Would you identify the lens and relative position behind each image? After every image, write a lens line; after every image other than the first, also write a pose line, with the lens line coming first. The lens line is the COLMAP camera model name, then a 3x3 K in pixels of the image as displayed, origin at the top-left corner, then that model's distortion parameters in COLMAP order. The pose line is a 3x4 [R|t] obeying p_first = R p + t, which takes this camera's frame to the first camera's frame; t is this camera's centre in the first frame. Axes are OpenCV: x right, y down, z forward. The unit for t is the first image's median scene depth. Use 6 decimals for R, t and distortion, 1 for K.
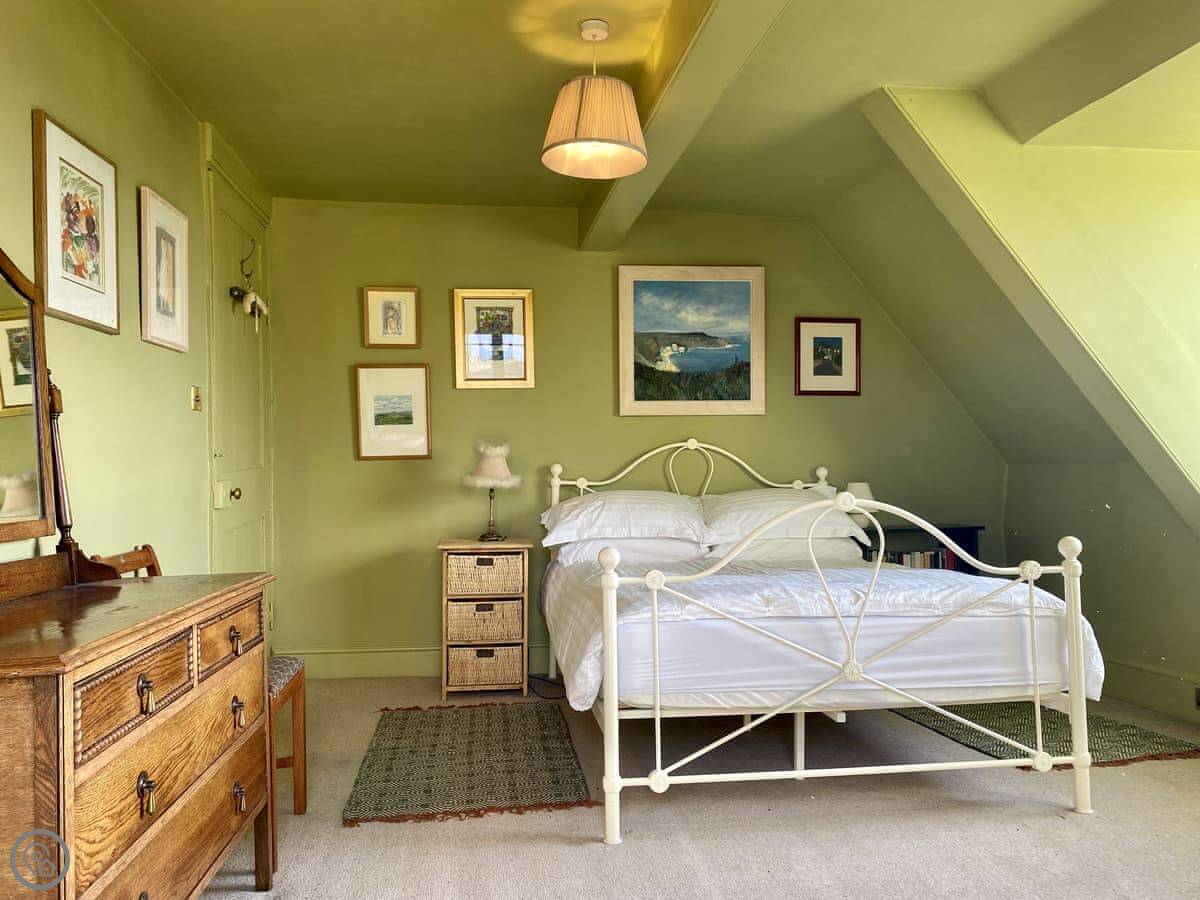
lens RADIAL K [[893.7, 0, 604.1], [0, 893.7, 465.3], [0, 0, 1]] dist [0.174208, -0.306619]
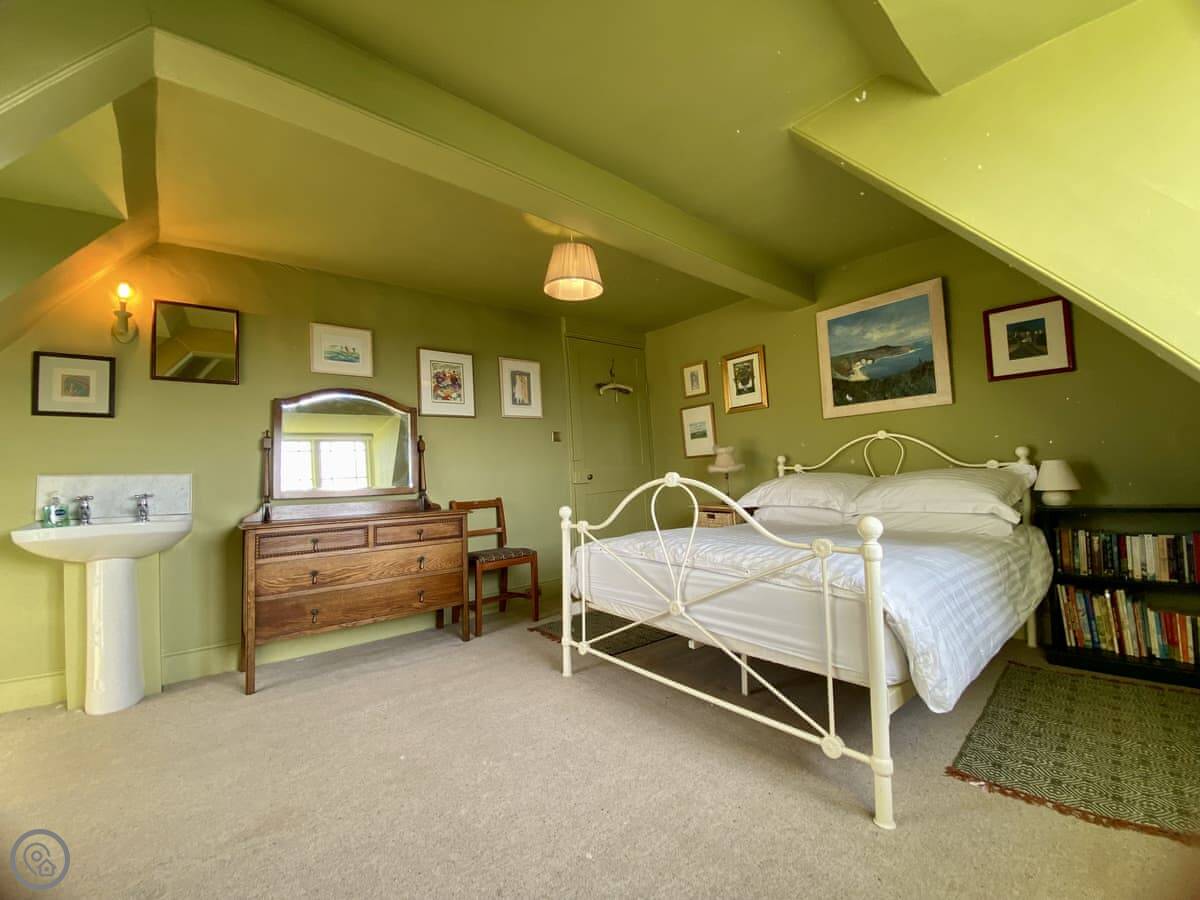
lens RADIAL K [[480.7, 0, 595.1], [0, 480.7, 453.5], [0, 0, 1]] dist [0.031939, -0.025504]
pose [[0.545552, -0.049906, -0.836590, 0.448840], [0.036403, 0.998694, -0.035837, 0.012550], [0.837286, -0.010903, 0.546656, 0.289410]]
